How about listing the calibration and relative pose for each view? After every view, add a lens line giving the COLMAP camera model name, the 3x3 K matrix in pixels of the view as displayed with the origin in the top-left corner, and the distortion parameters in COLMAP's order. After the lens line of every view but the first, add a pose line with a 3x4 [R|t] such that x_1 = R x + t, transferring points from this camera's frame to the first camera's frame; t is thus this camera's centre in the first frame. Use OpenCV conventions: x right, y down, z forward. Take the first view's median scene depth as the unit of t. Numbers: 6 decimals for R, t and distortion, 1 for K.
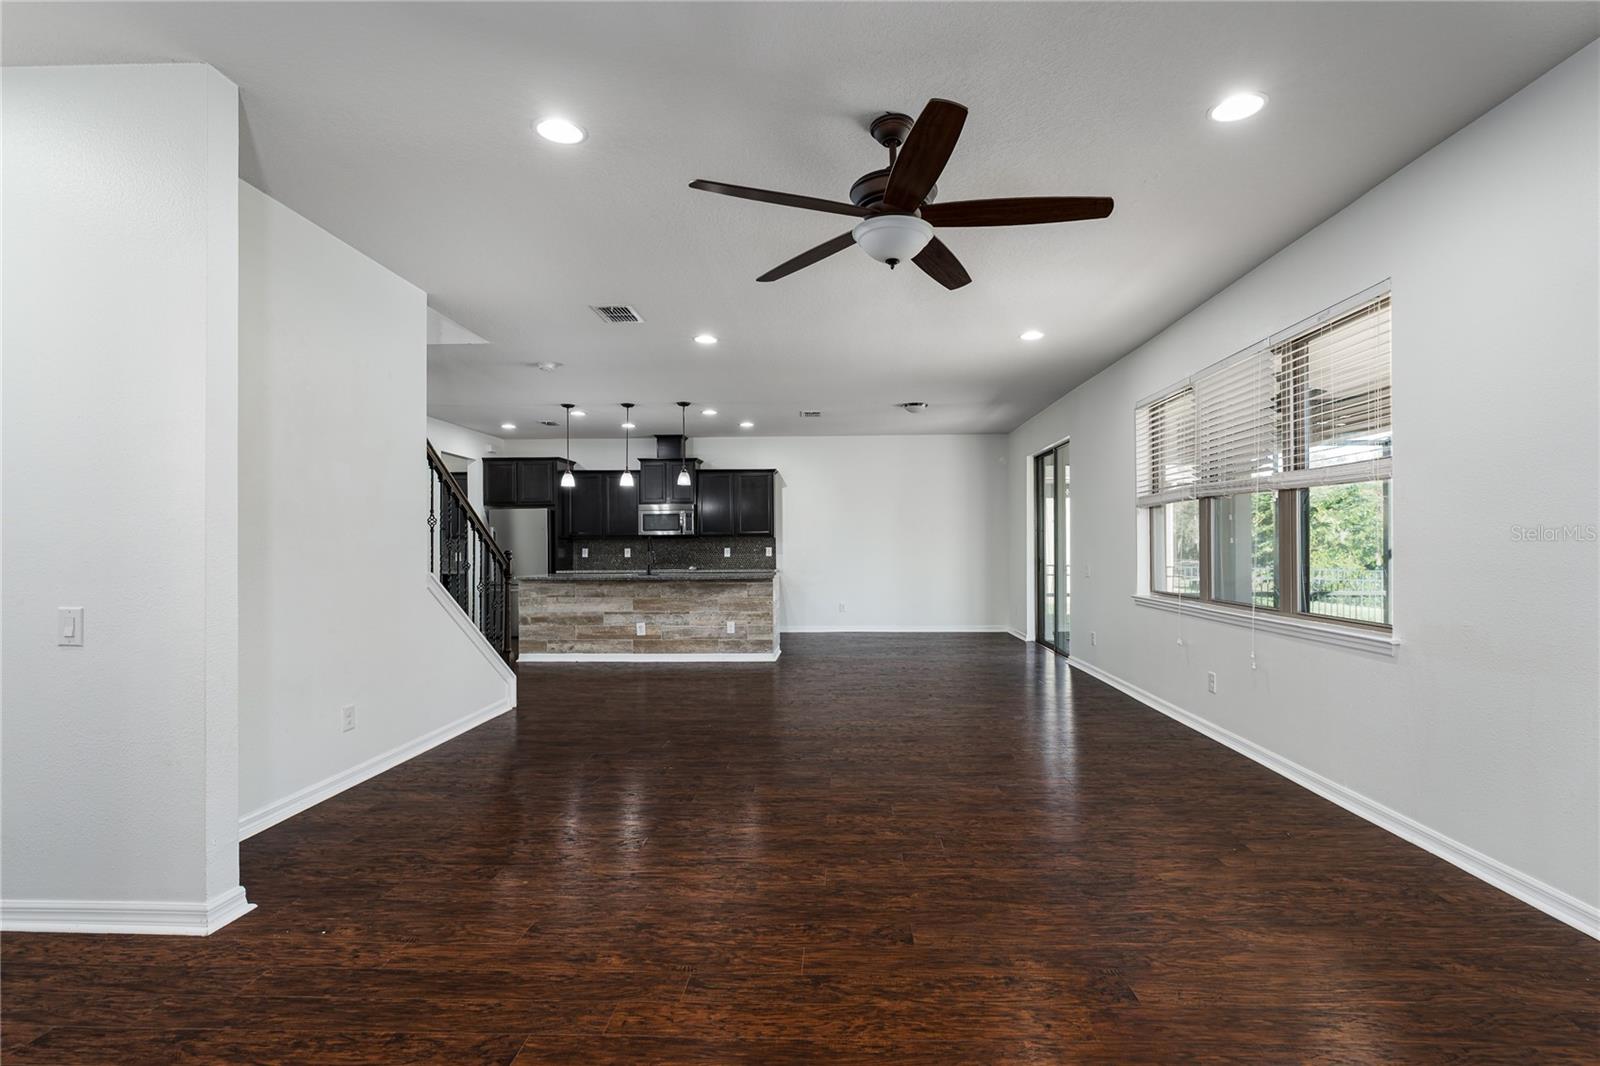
lens RADIAL K [[732.4, 0, 808.3], [0, 732.4, 539.0], [0, 0, 1]] dist [-0.014788, 0.000702]
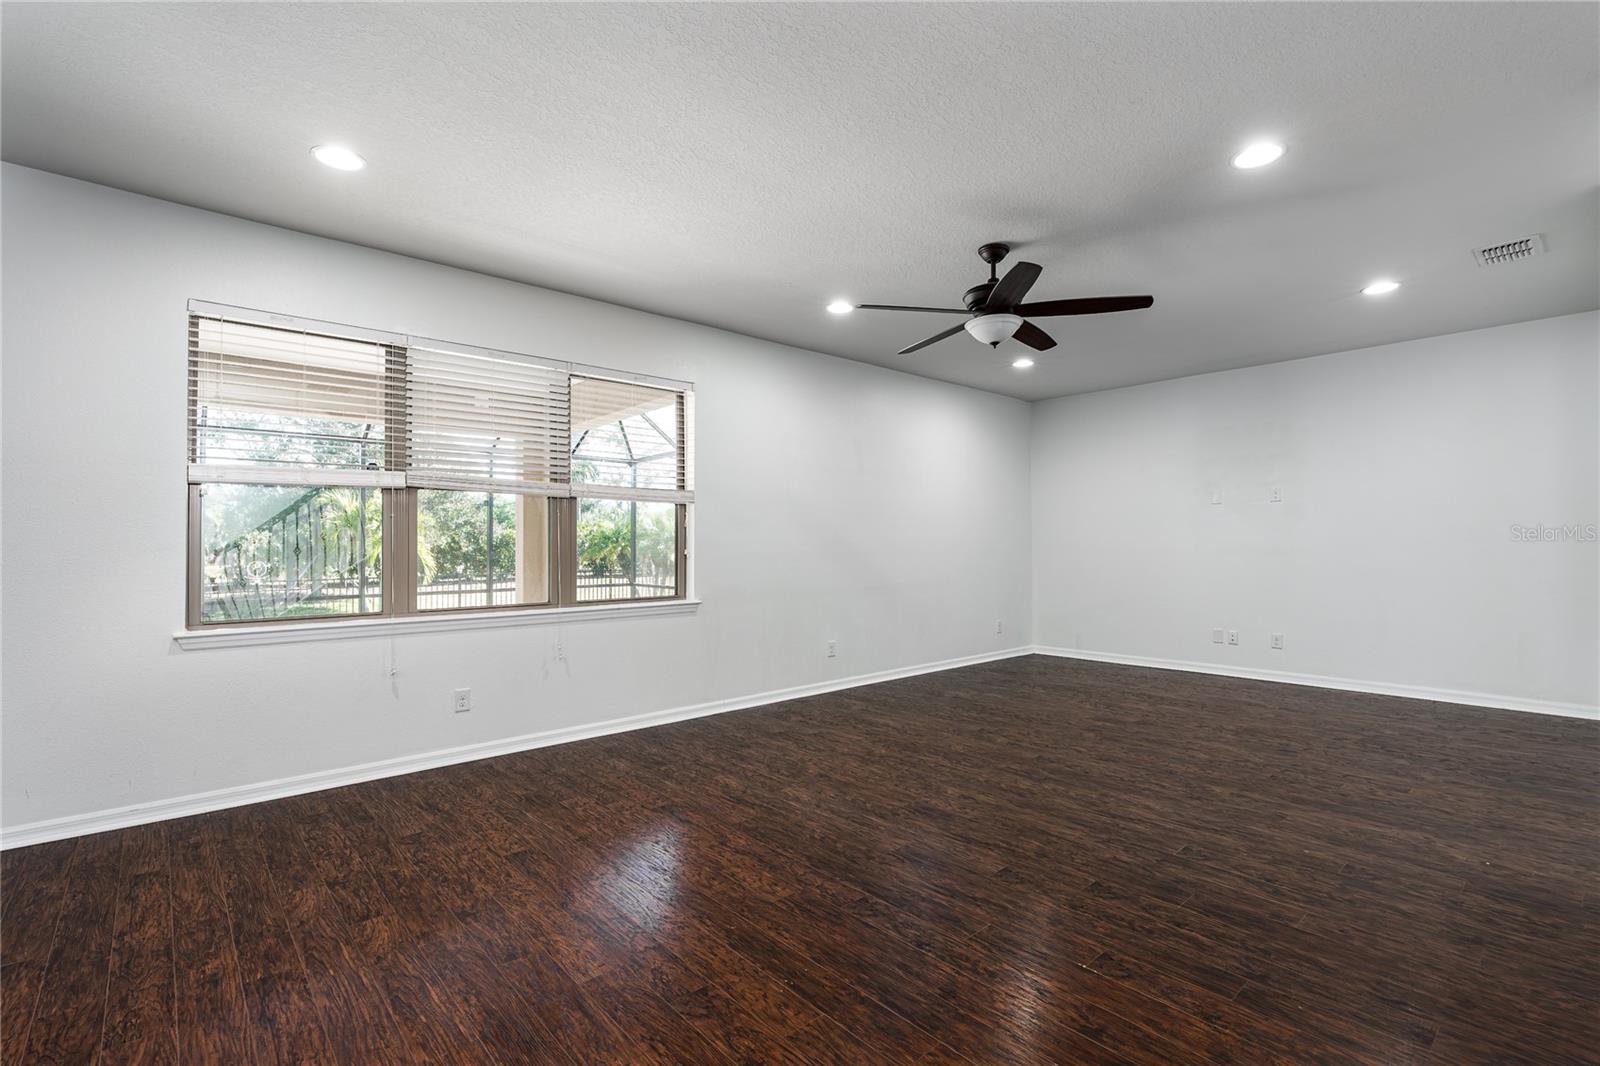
lens RADIAL K [[732.4, 0, 802.7], [0, 732.4, 533.4], [0, 0, 1]] dist [-0.014788, 0.000702]
pose [[-0.703396, 0.018318, 0.710562, -0.470788], [0.003528, 0.999746, -0.022280, 0.019007], [-0.710789, -0.013165, -0.703282, 1.696436]]
